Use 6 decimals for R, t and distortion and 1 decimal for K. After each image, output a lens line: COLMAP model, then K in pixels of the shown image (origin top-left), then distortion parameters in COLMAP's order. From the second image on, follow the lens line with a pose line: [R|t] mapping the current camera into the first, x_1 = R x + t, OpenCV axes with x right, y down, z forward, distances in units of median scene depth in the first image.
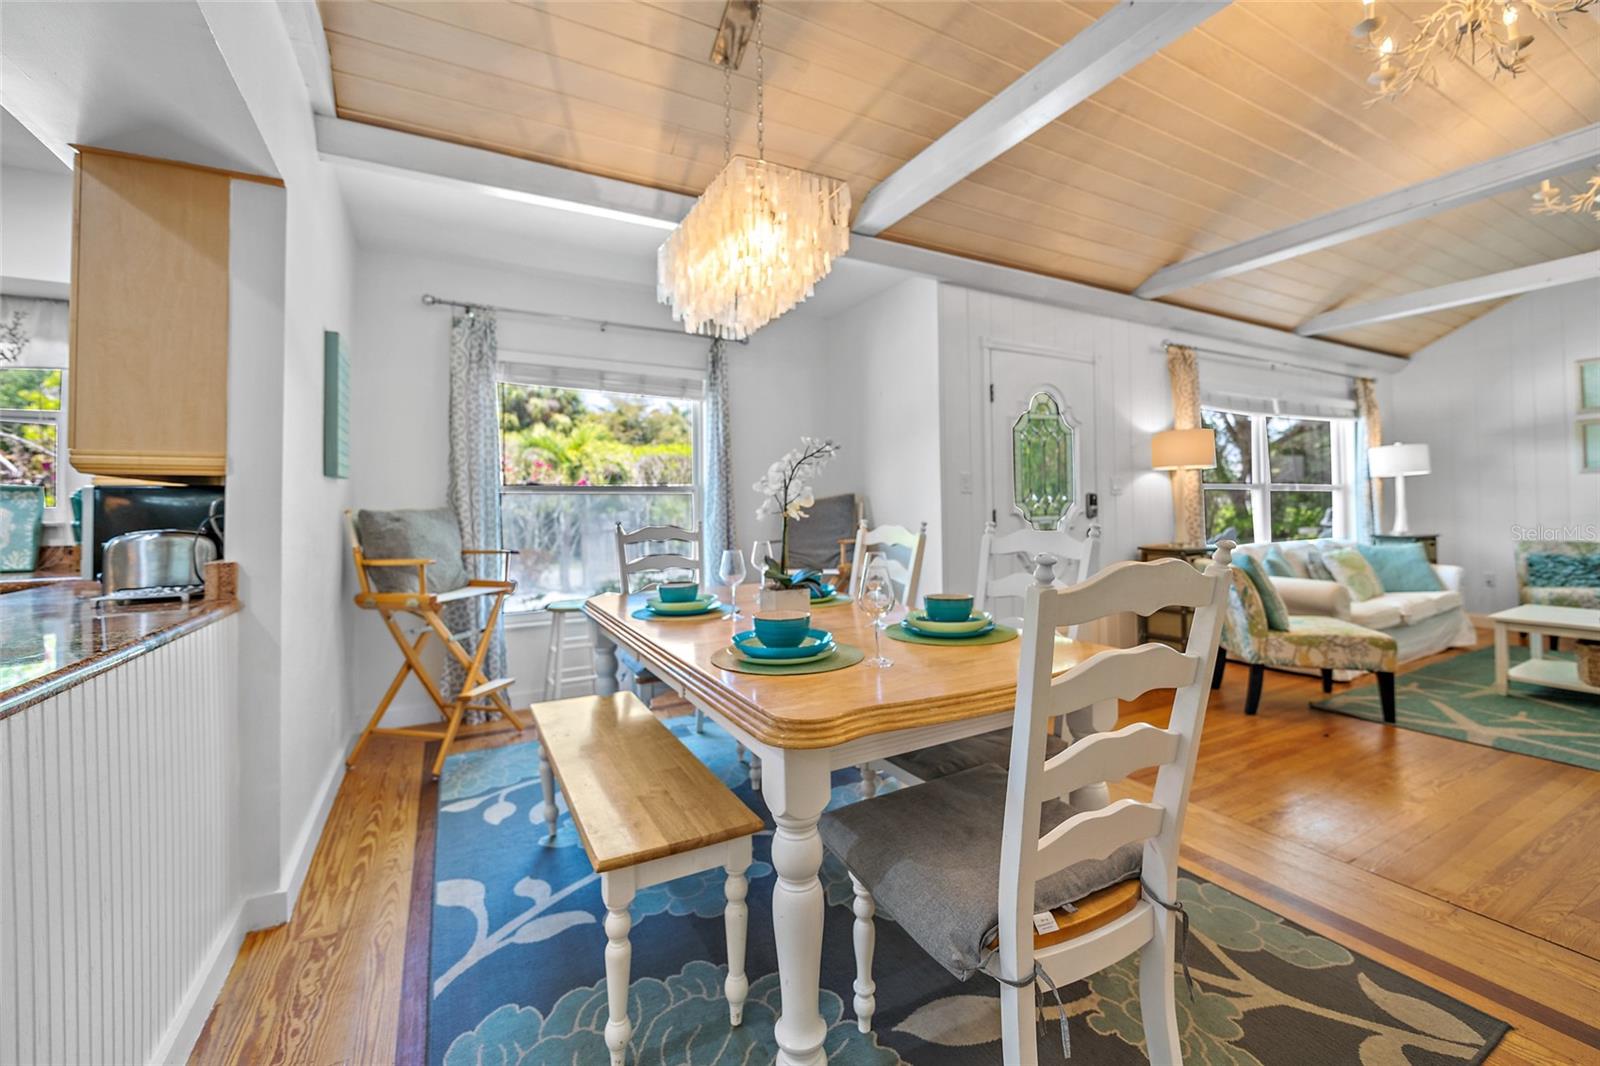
lens RADIAL K [[637.2, 0, 840.6], [0, 637.2, 499.4], [0, 0, 1]] dist [-0.003211, -0.001130]
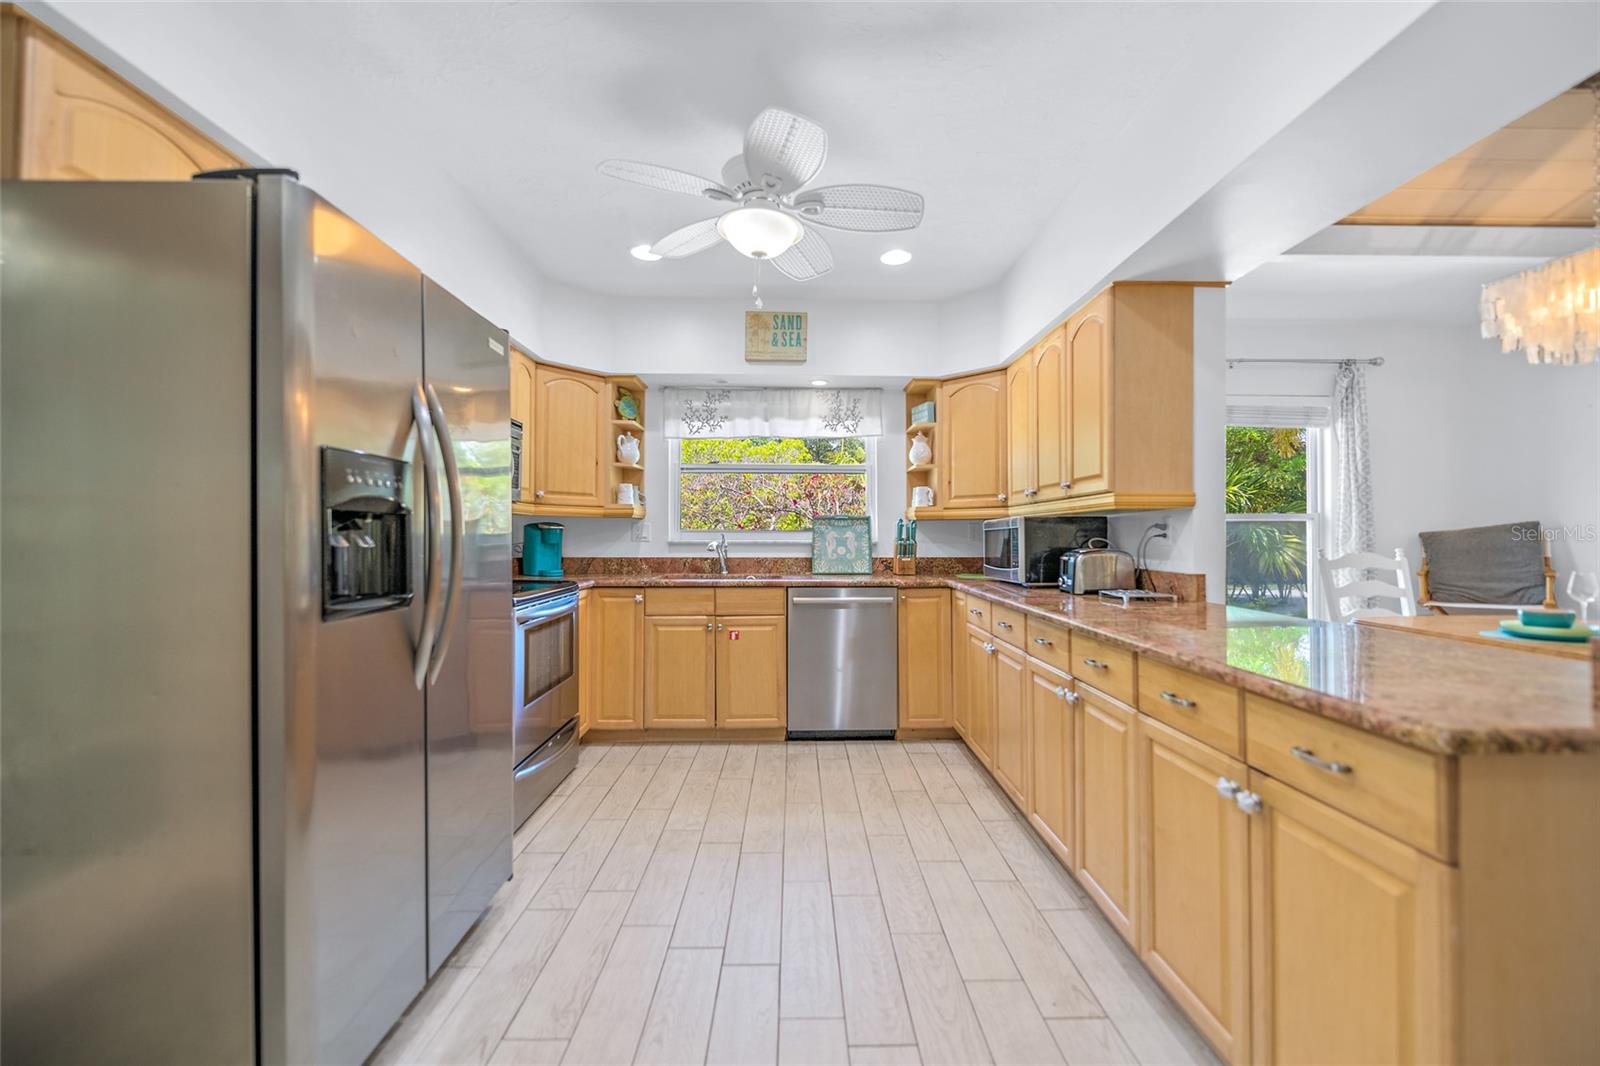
lens RADIAL K [[637.2, 0, 801.6], [0, 637.2, 529.3], [0, 0, 1]] dist [-0.003211, -0.001130]
pose [[0.885563, 0.006924, -0.464467, -0.492320], [-0.003757, 0.999963, 0.007742, -0.001099], [0.464503, -0.005111, 0.885557, -0.265476]]
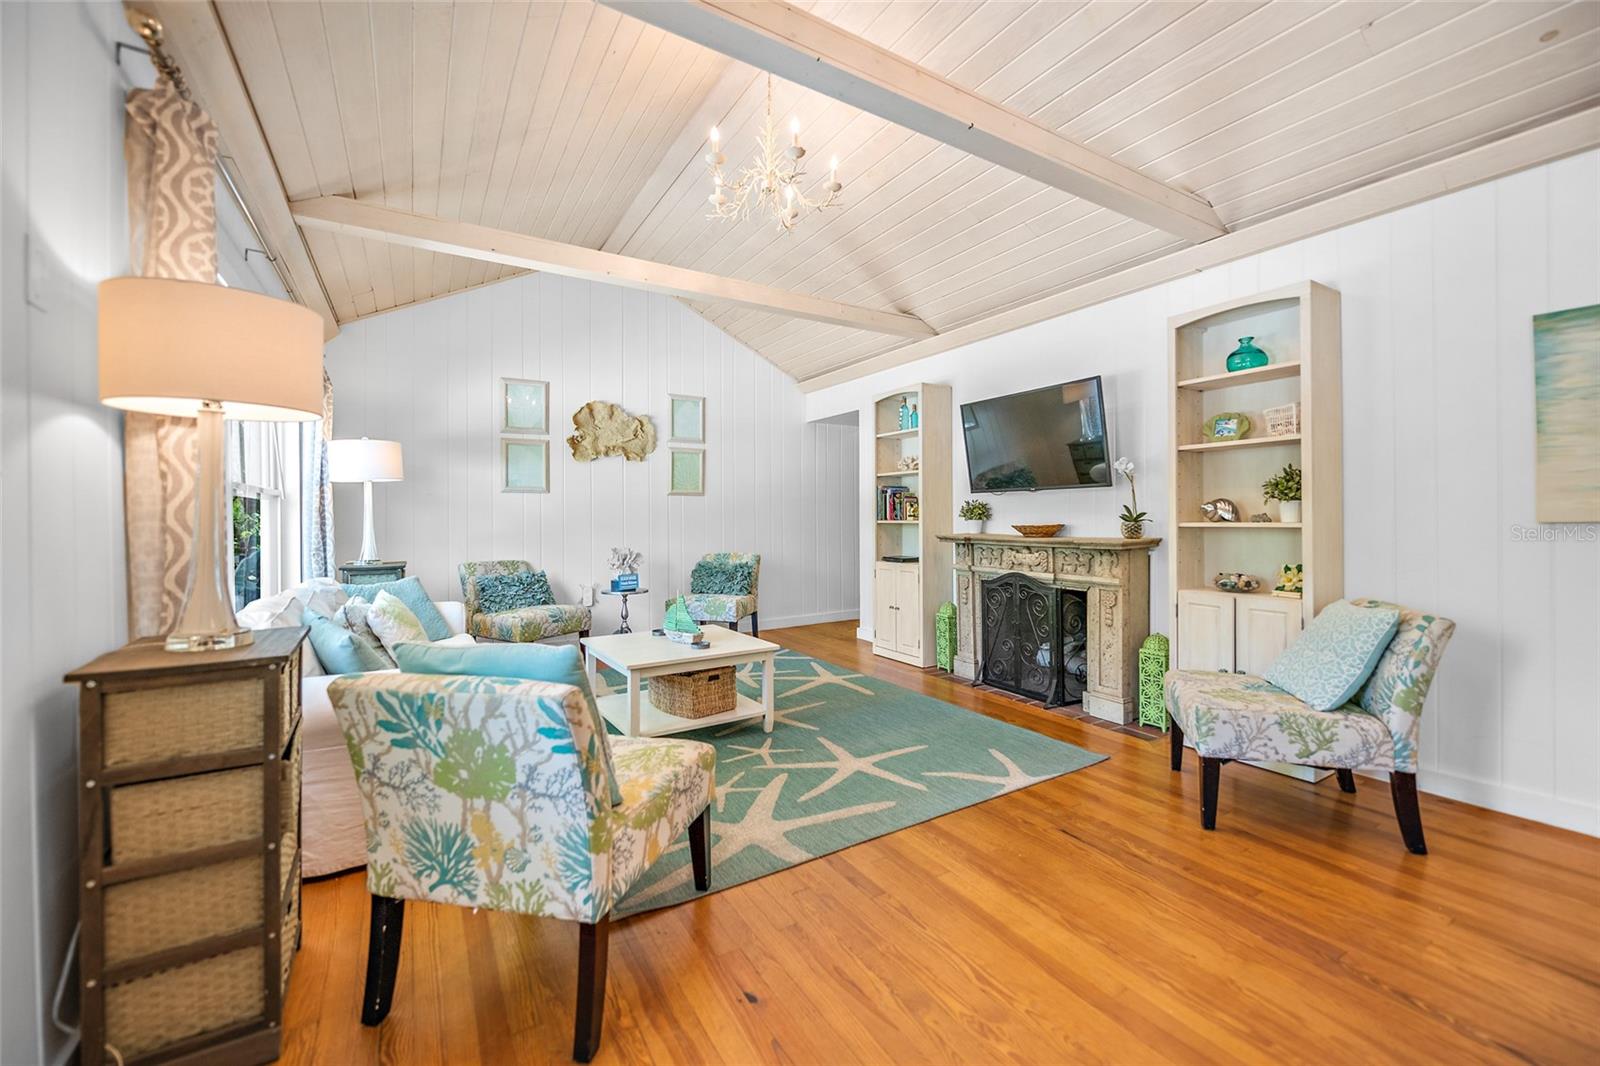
lens RADIAL K [[637.2, 0, 812.9], [0, 637.2, 524.1], [0, 0, 1]] dist [-0.003211, -0.001130]
pose [[-0.060521, 0.001114, 0.998166, 0.192375], [-0.007711, 0.999969, -0.001583, 0.008877], [-0.998137, -0.007792, -0.060510, 0.748655]]
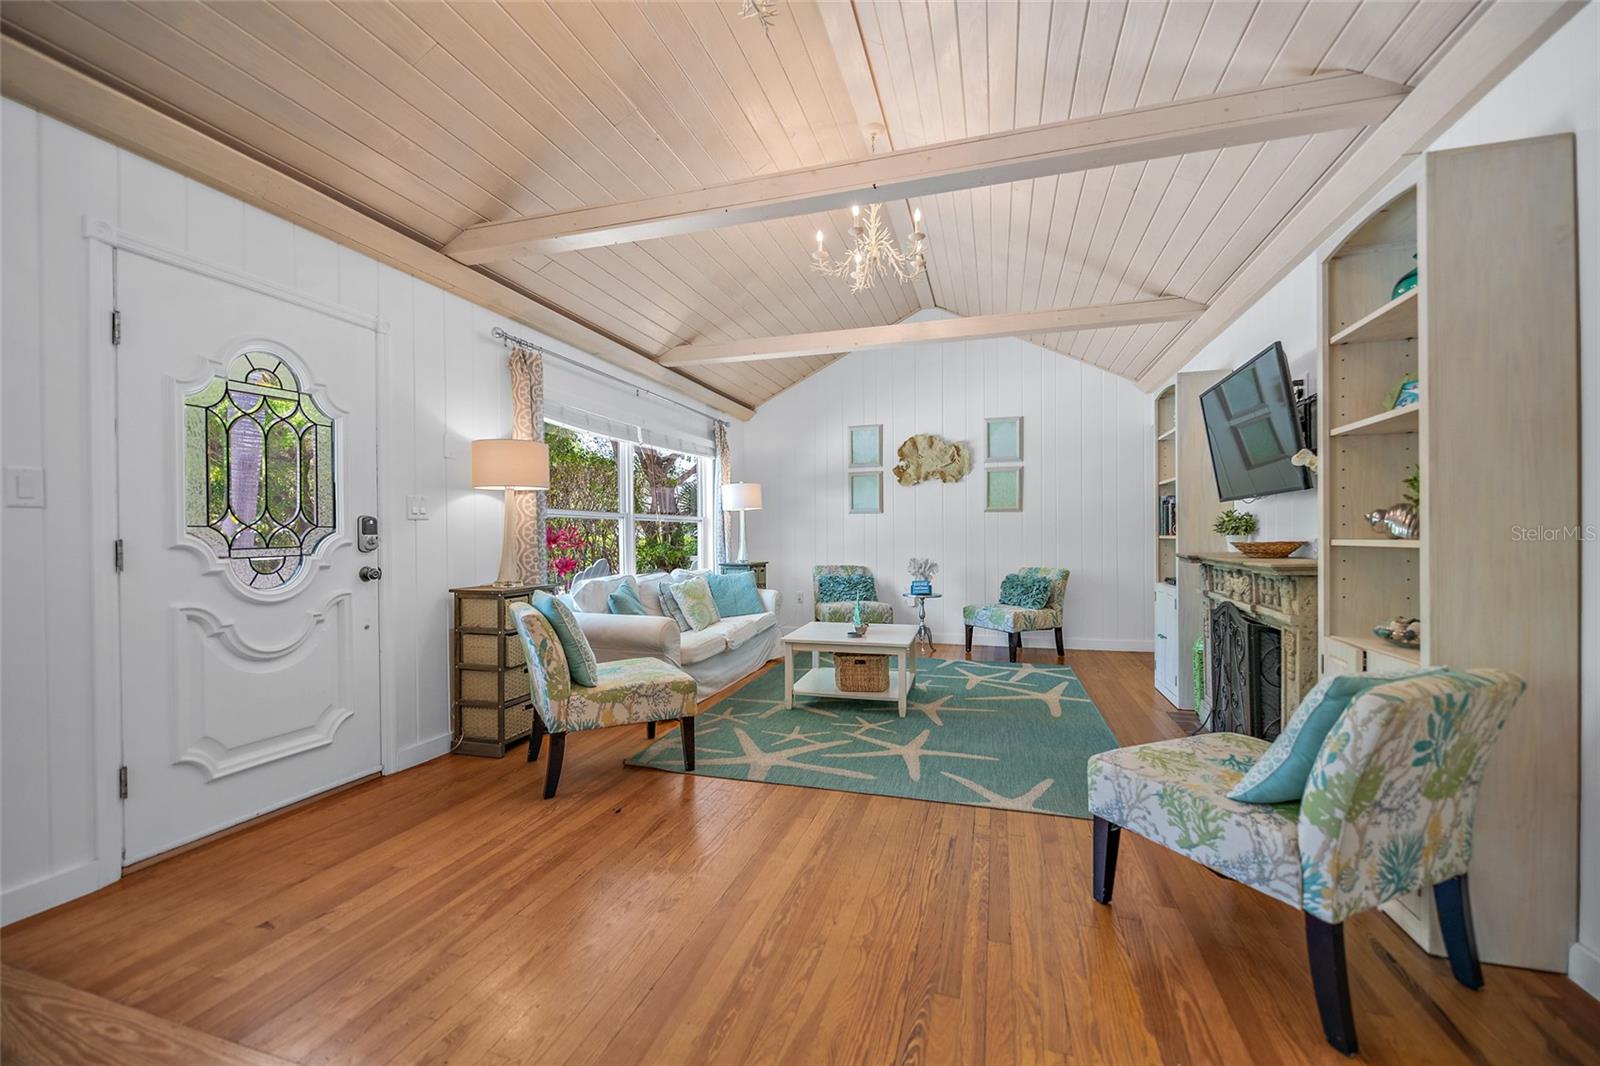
lens RADIAL K [[637.2, 0, 819.9], [0, 637.2, 541.8], [0, 0, 1]] dist [-0.003211, -0.001130]
pose [[0.698780, 0.000249, 0.715337, 0.247535], [-0.013668, 0.999822, 0.013004, 0.002401], [-0.715206, -0.018864, 0.698659, 0.165151]]
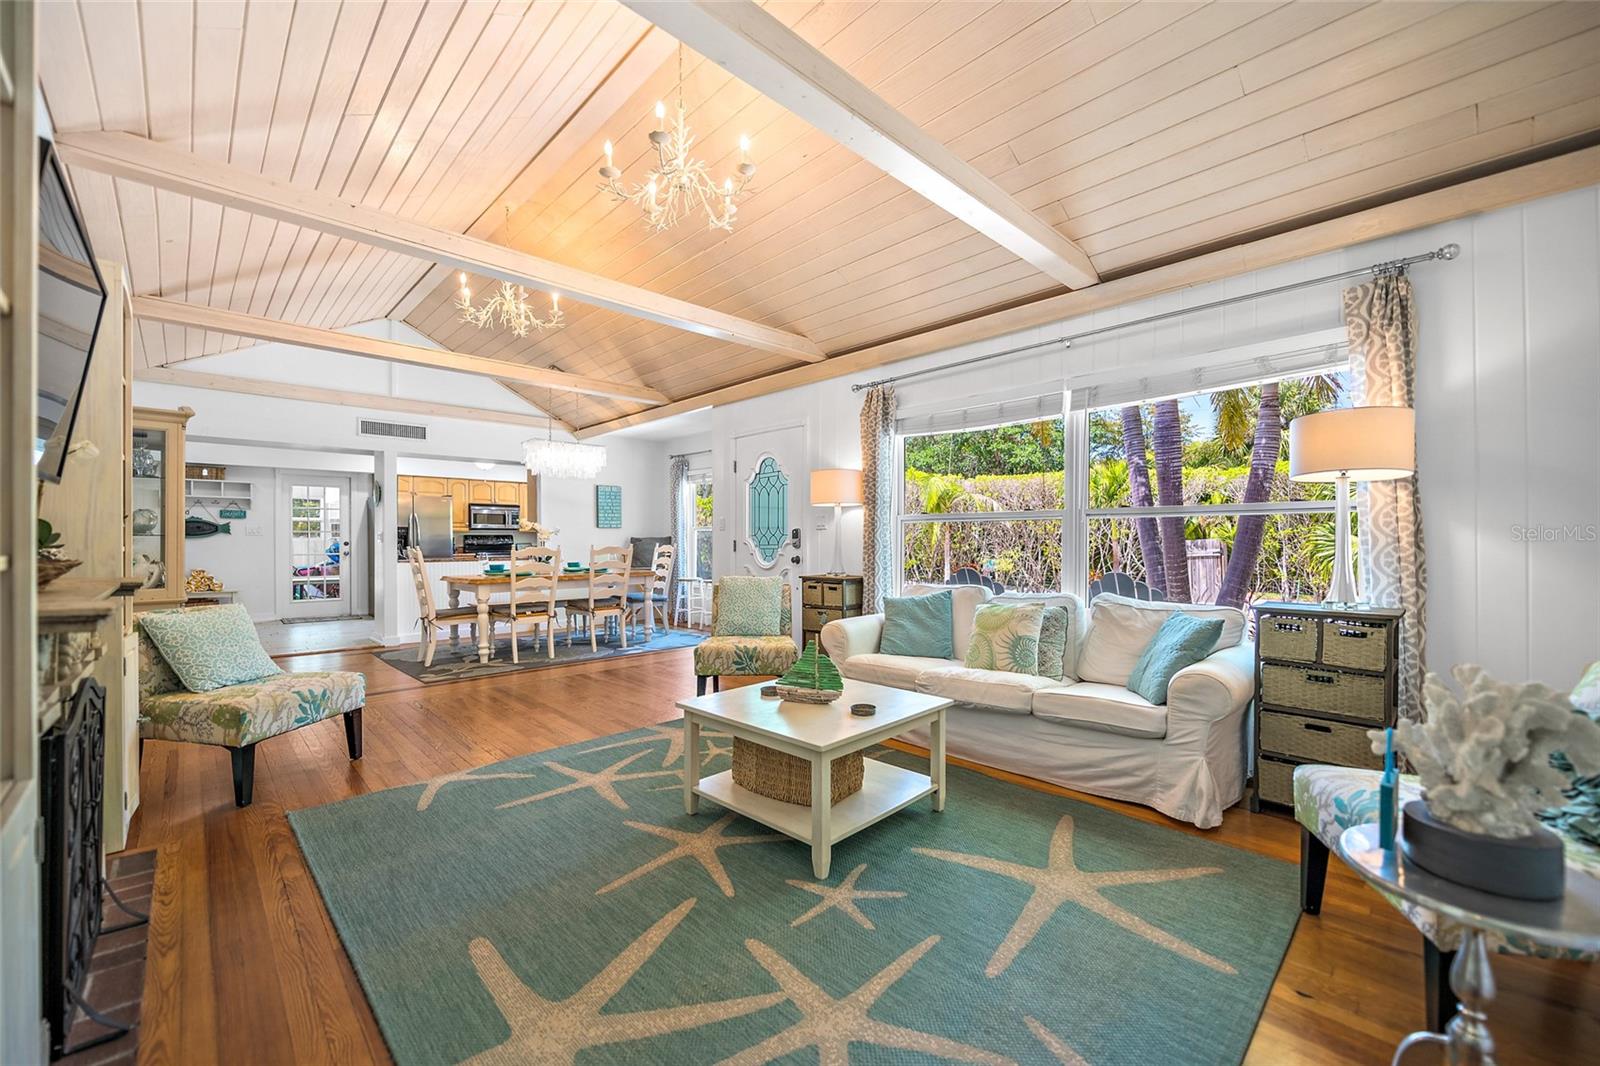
lens RADIAL K [[637.2, 0, 809.8], [0, 637.2, 541.0], [0, 0, 1]] dist [-0.003211, -0.001130]
pose [[0.271034, 0.014851, -0.962455, 1.703544], [0.009738, 0.999787, 0.018170, -0.008755], [0.962520, -0.014297, 0.270832, 0.697799]]
